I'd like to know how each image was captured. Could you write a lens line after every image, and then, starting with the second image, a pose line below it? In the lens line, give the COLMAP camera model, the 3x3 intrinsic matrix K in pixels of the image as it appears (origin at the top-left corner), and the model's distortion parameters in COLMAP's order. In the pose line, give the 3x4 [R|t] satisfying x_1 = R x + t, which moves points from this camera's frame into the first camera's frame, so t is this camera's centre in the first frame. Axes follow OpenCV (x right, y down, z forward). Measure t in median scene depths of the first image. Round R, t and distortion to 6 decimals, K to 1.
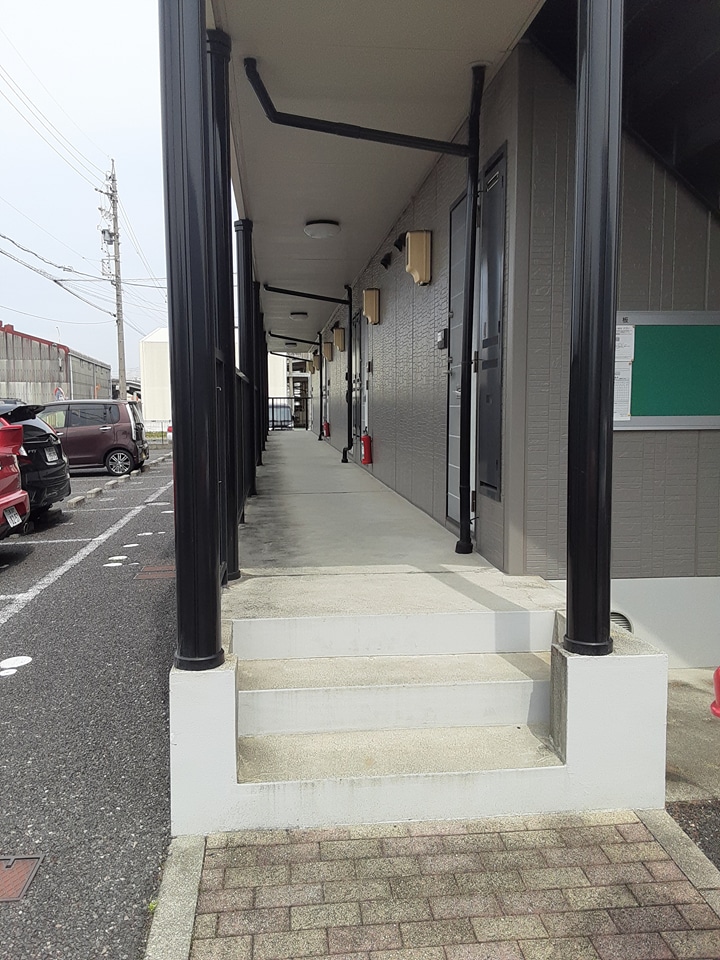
lens RADIAL K [[772.6, 0, 355.5], [0, 772.6, 471.9], [0, 0, 1]] dist [0.132493, -0.202534]
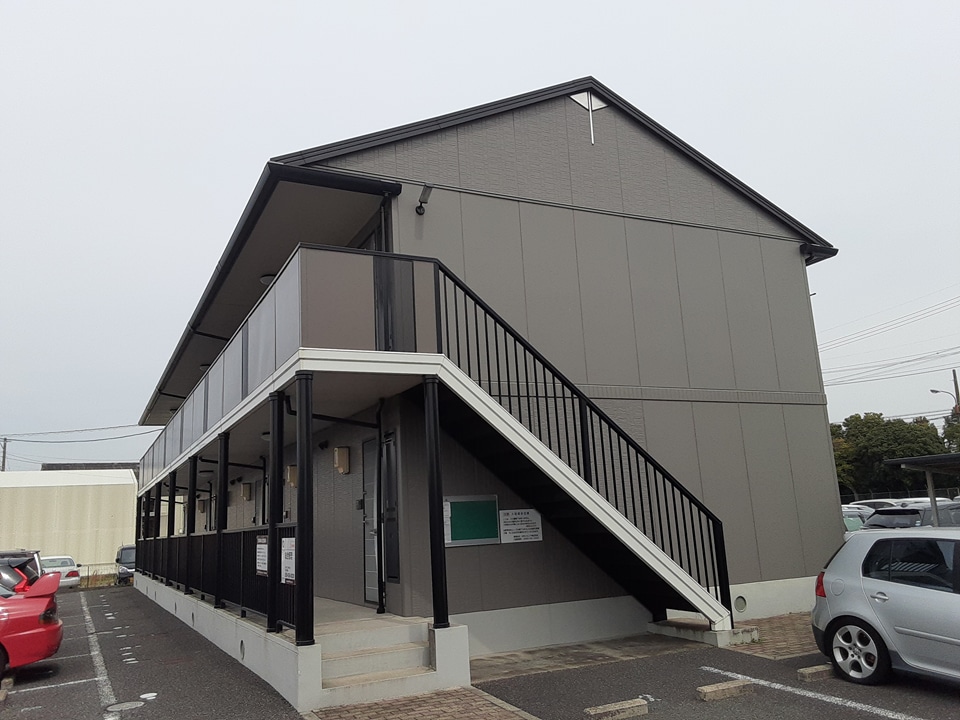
lens RADIAL K [[772.6, 0, 474.3], [0, 772.6, 360.5], [0, 0, 1]] dist [0.132493, -0.202534]
pose [[0.936026, 0.026723, 0.350914, -0.431384], [0.079070, 0.955651, -0.283688, 0.082172], [-0.342933, 0.293286, 0.892402, -1.304346]]
